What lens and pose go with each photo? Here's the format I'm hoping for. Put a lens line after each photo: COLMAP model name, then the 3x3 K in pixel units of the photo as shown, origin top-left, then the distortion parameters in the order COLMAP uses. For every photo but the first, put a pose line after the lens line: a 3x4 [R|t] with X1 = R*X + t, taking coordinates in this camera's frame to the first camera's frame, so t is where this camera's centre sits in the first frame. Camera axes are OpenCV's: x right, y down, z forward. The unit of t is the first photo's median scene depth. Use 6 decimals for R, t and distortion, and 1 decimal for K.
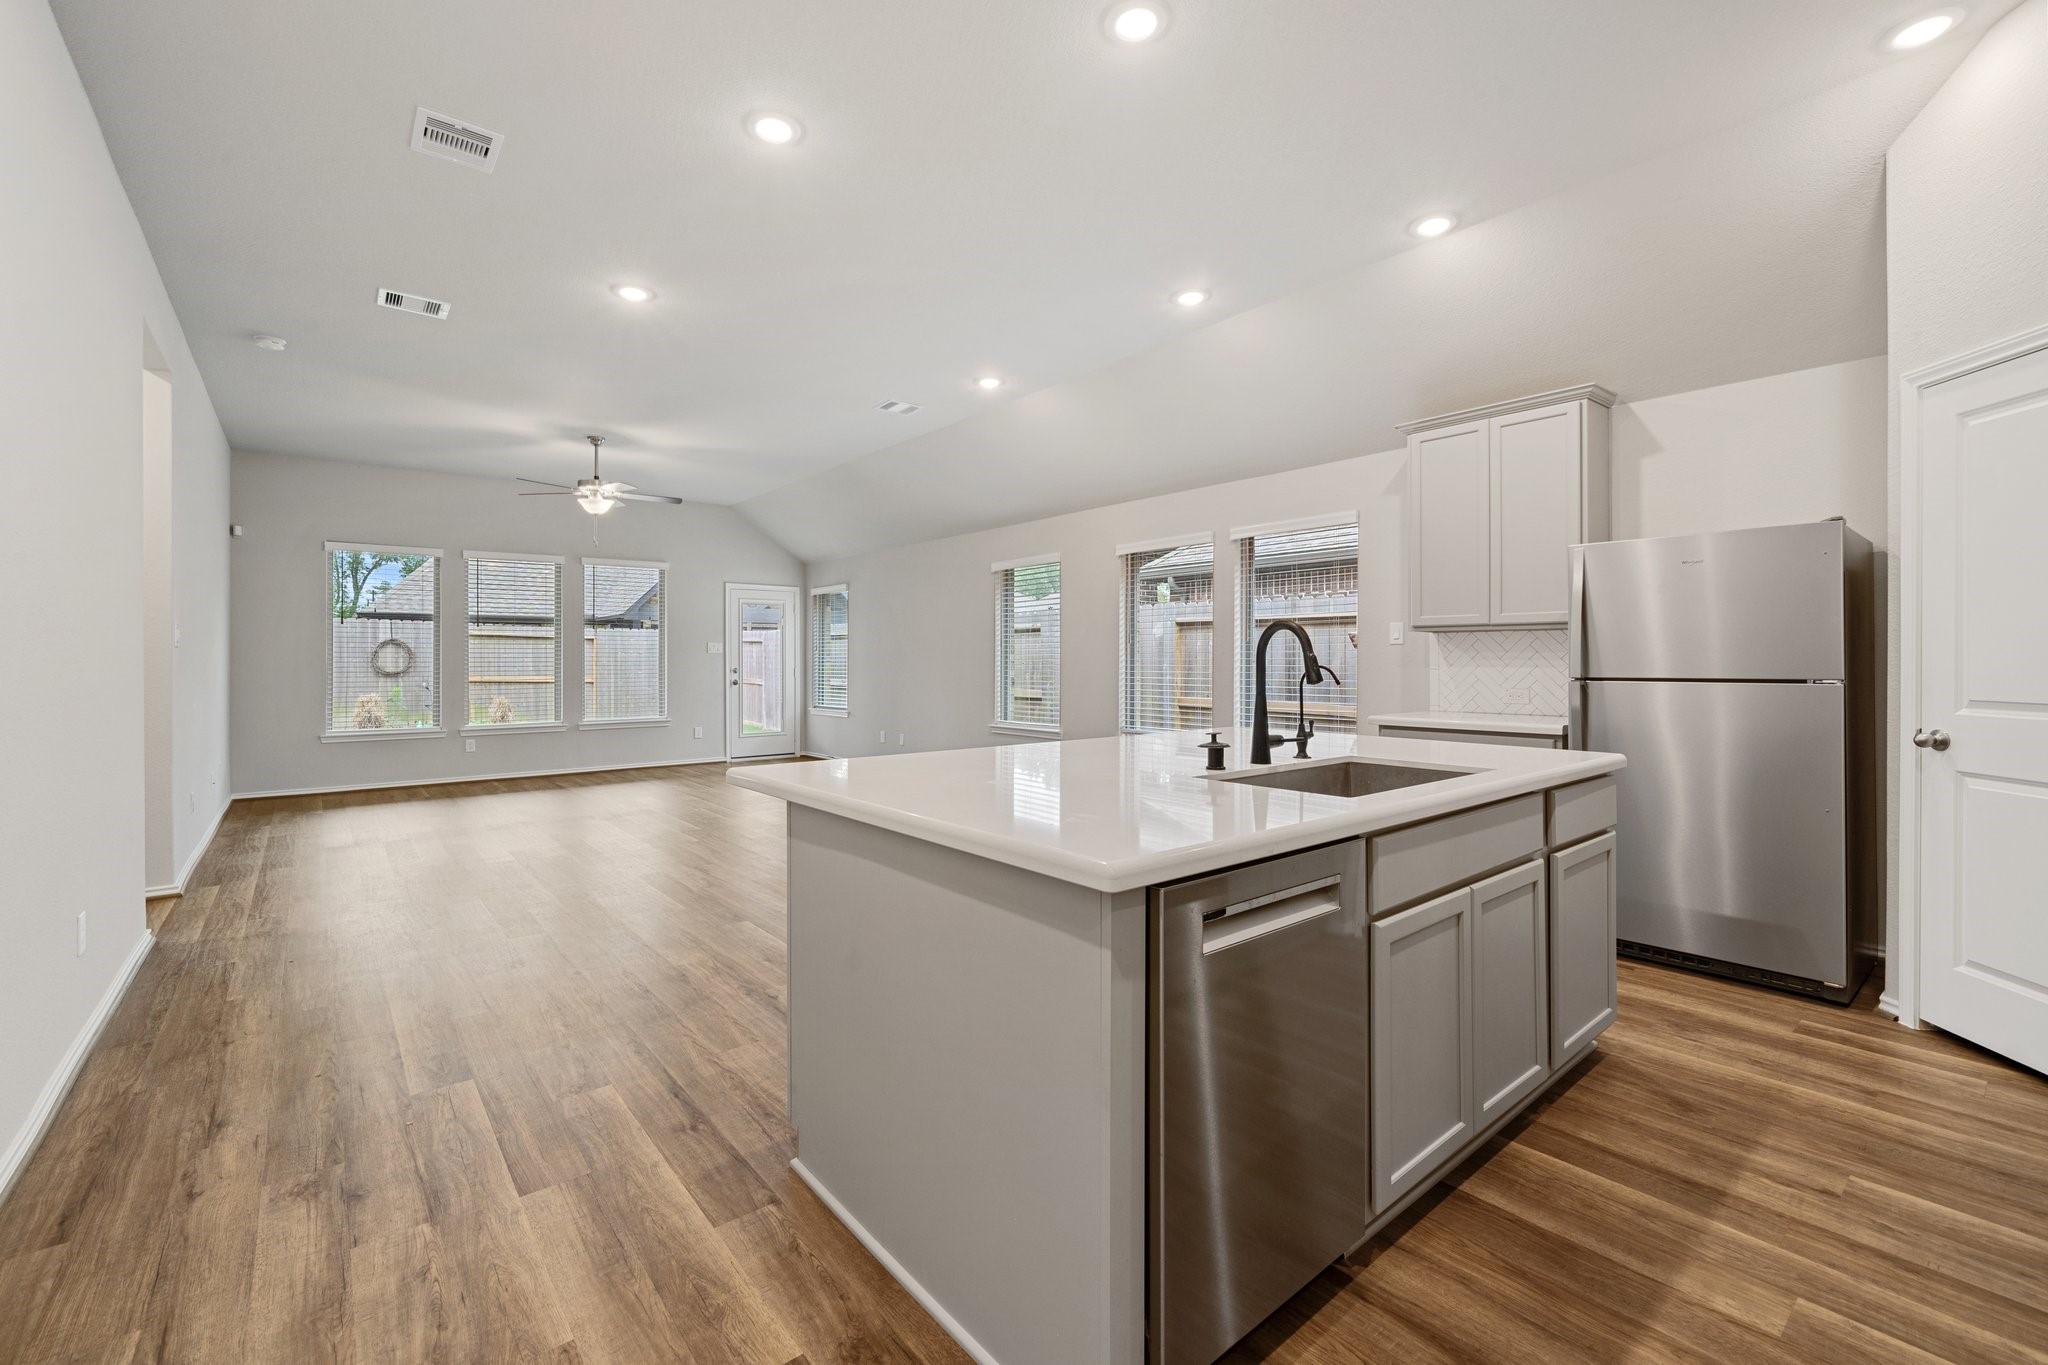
lens RADIAL K [[861.2, 0, 1019.9], [0, 861.2, 664.6], [0, 0, 1]] dist [-0.001069, 0.000369]
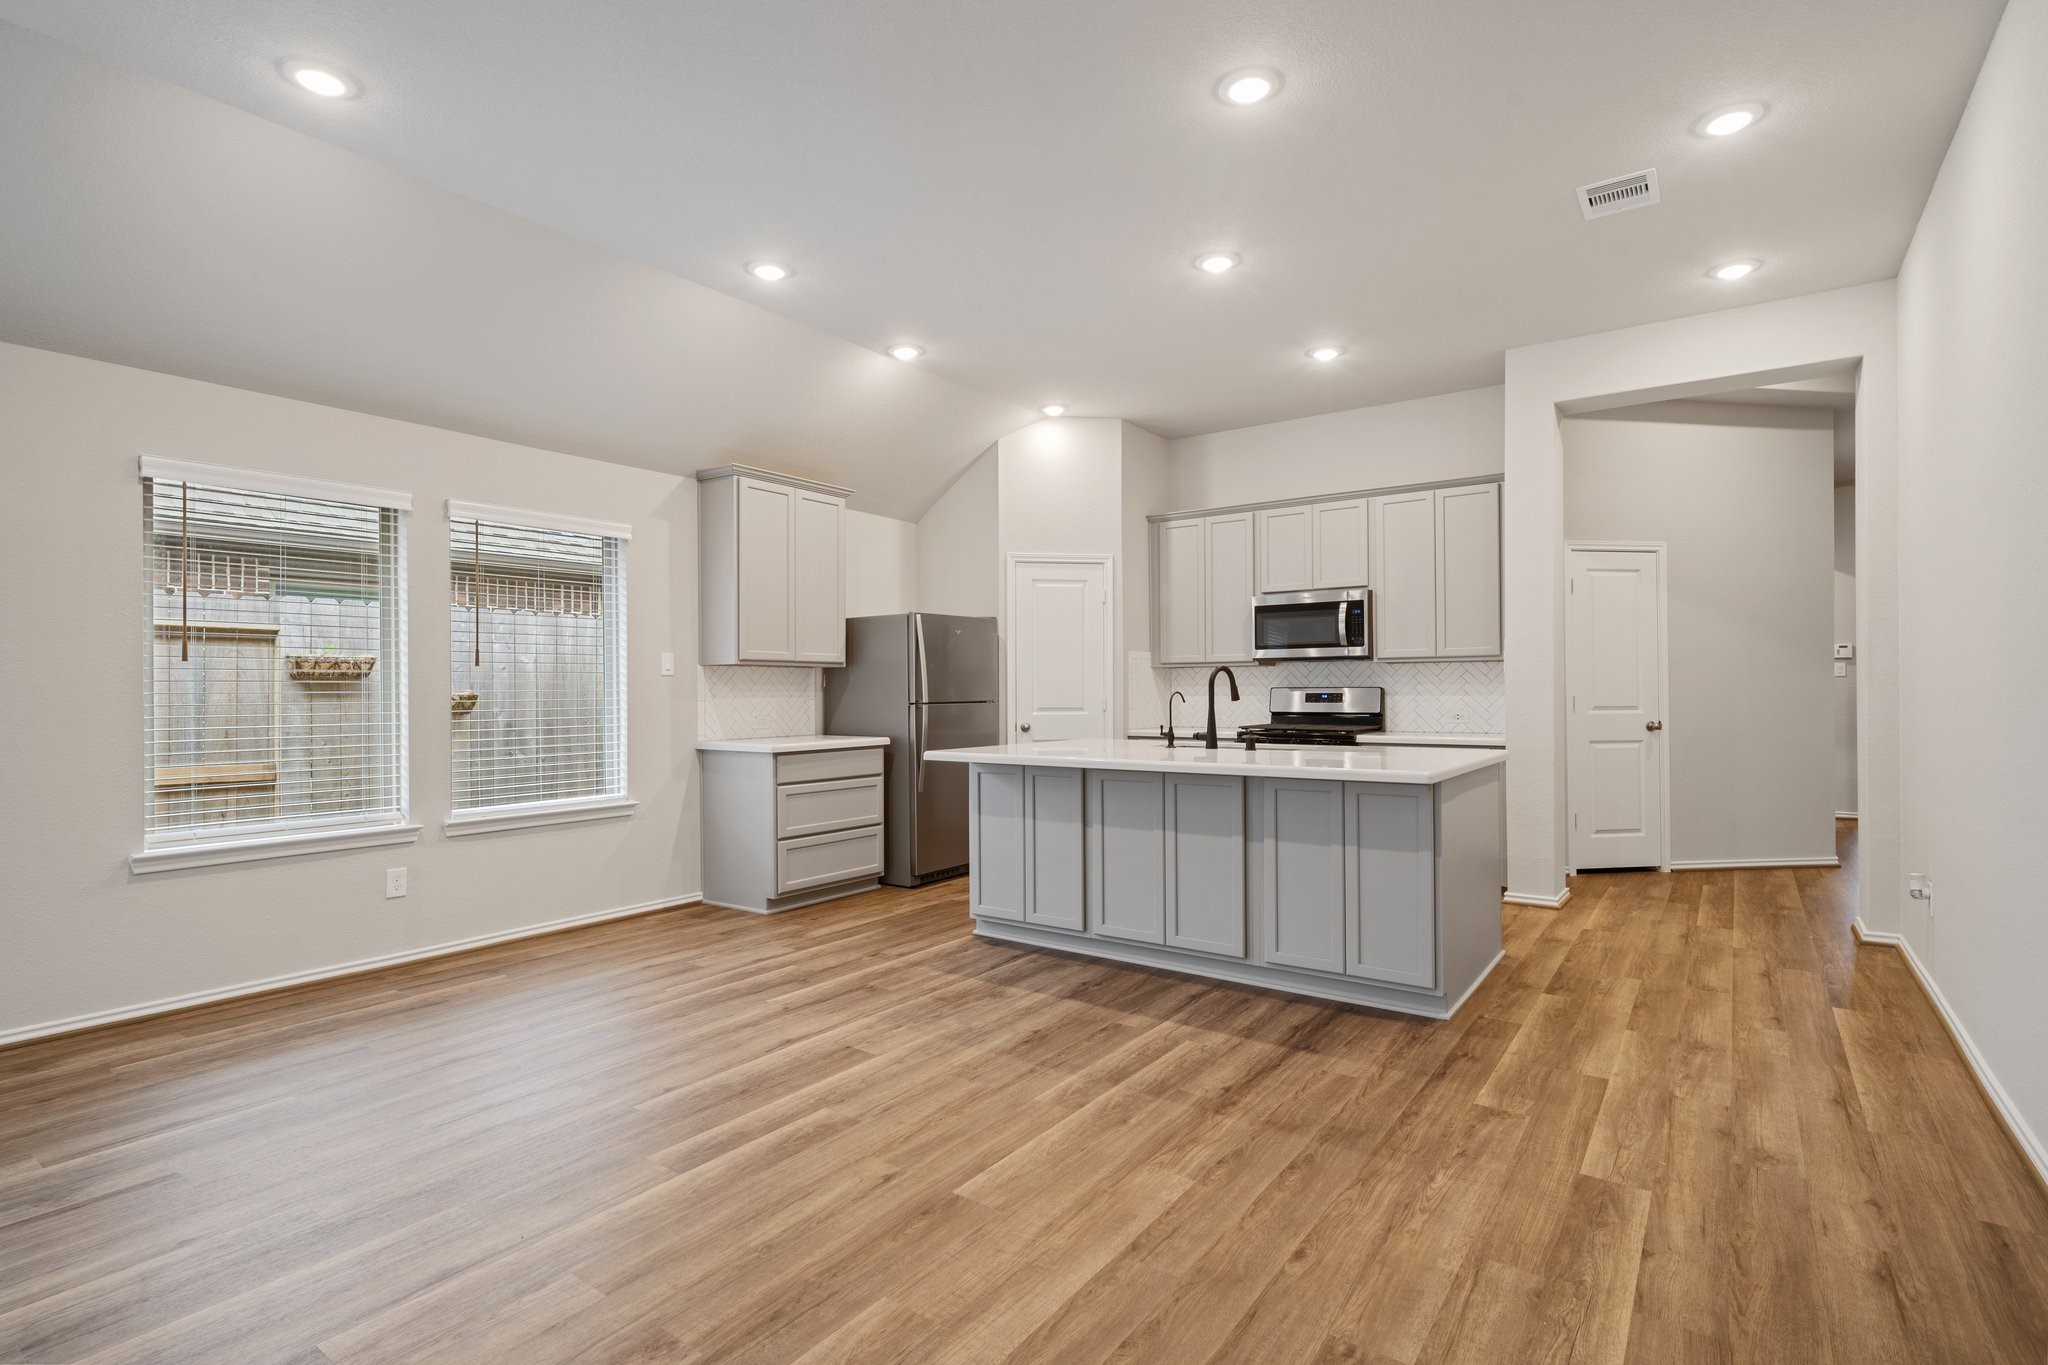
lens RADIAL K [[1010.0, 0, 995.1], [0, 1010.0, 683.1], [0, 0, 1]] dist [-0.001611, -0.000870]
pose [[-0.247332, 0.011402, 0.968864, -1.622414], [0.012566, 0.999884, -0.008560, -0.002169], [-0.968849, 0.010058, -0.247447, 1.996828]]
